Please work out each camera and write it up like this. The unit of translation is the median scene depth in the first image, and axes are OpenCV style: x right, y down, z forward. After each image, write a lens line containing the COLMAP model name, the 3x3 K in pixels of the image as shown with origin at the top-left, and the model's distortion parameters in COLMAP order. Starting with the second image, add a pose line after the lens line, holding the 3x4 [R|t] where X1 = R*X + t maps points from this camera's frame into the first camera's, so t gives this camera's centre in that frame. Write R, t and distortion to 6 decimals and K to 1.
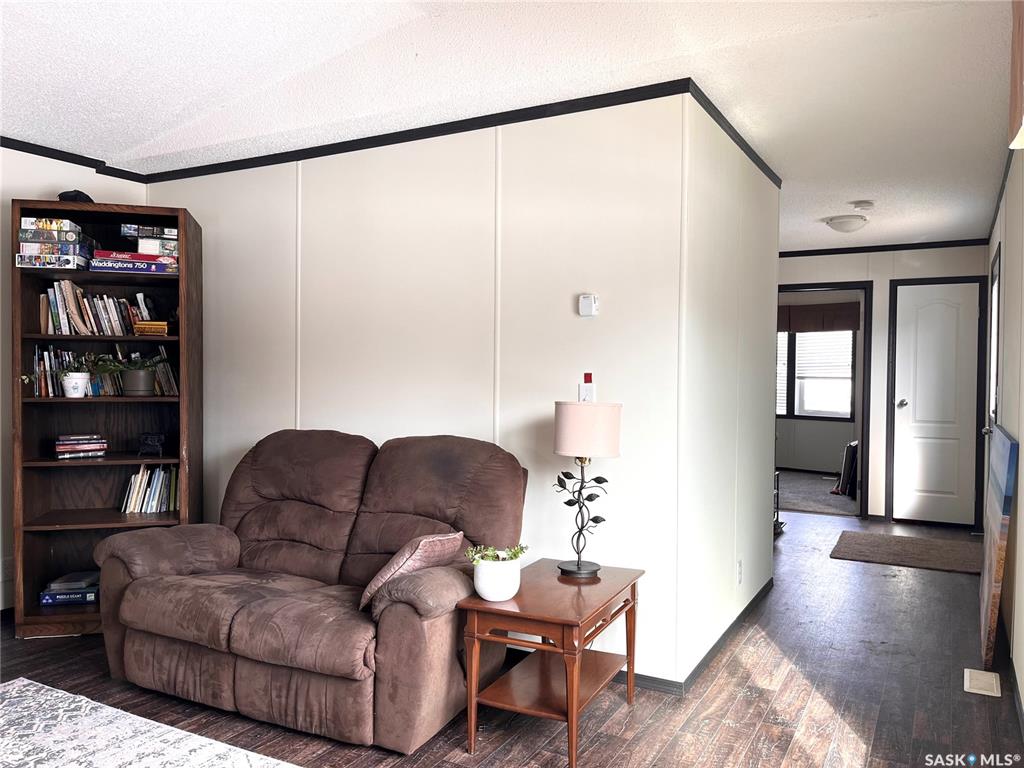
lens RADIAL K [[782.0, 0, 522.0], [0, 782.0, 383.3], [0, 0, 1]] dist [0.070504, -0.089760]
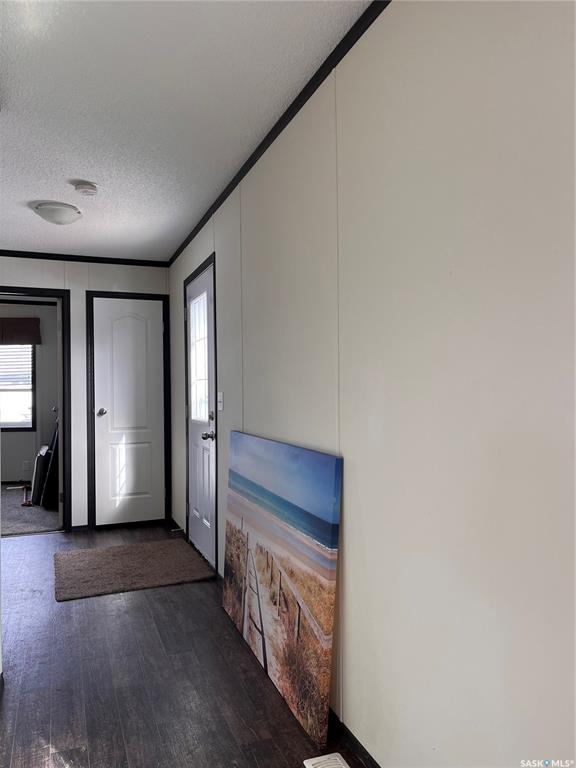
lens RADIAL K [[586.5, 0, 285.6], [0, 586.5, 389.2], [0, 0, 1]] dist [0.070504, -0.089760]
pose [[0.659186, -0.020535, 0.751700, 0.062123], [0.028149, 0.999600, 0.002623, 0.000343], [-0.751453, 0.019431, 0.659500, 0.310113]]
